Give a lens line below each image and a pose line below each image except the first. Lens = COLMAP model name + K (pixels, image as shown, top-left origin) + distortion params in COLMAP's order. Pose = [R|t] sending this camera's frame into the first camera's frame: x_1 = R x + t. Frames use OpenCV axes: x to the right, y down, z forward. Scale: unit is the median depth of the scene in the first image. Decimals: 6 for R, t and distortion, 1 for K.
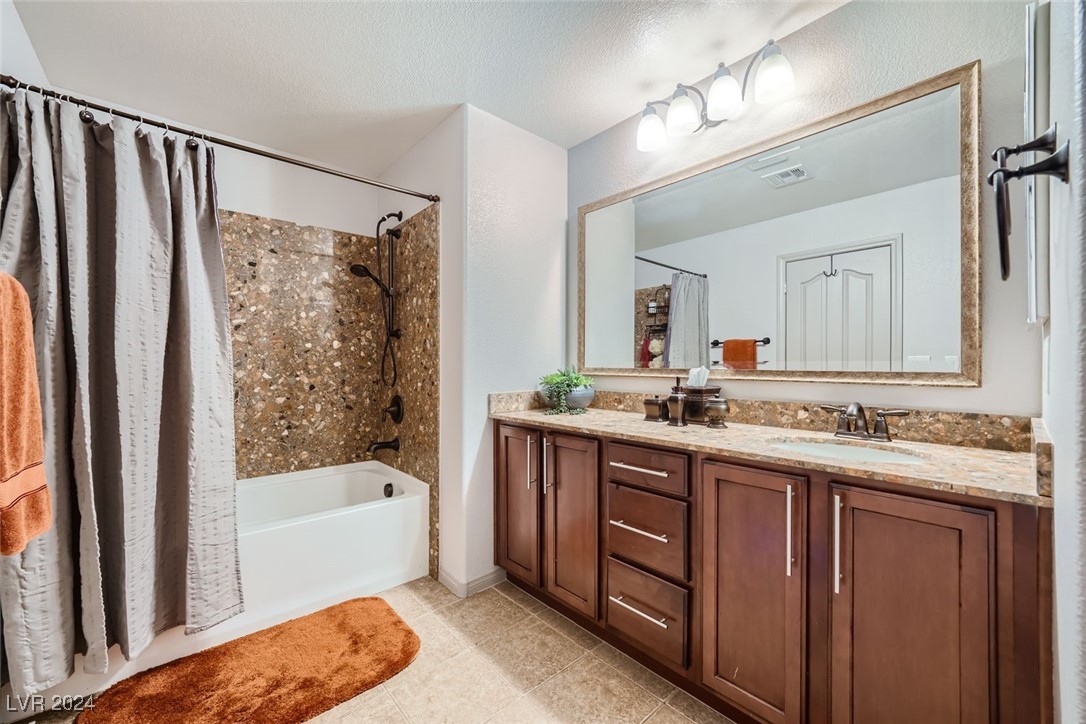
lens RADIAL K [[426.1, 0, 536.7], [0, 426.1, 361.0], [0, 0, 1]] dist [-0.002881, -0.000164]
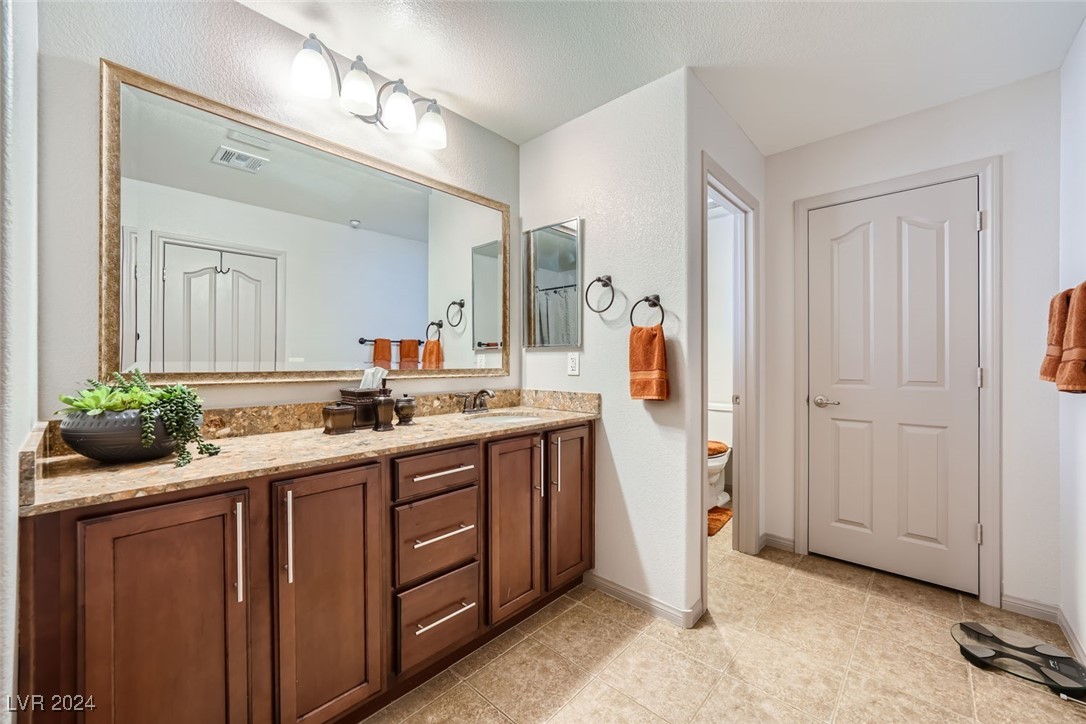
lens RADIAL K [[426.1, 0, 536.3], [0, 426.1, 364.1], [0, 0, 1]] dist [-0.002881, -0.000164]
pose [[-0.082493, -0.004037, 0.996583, -0.680300], [-0.000700, 0.999992, 0.003993, 0.001311], [-0.996591, -0.000368, -0.082496, 0.792010]]
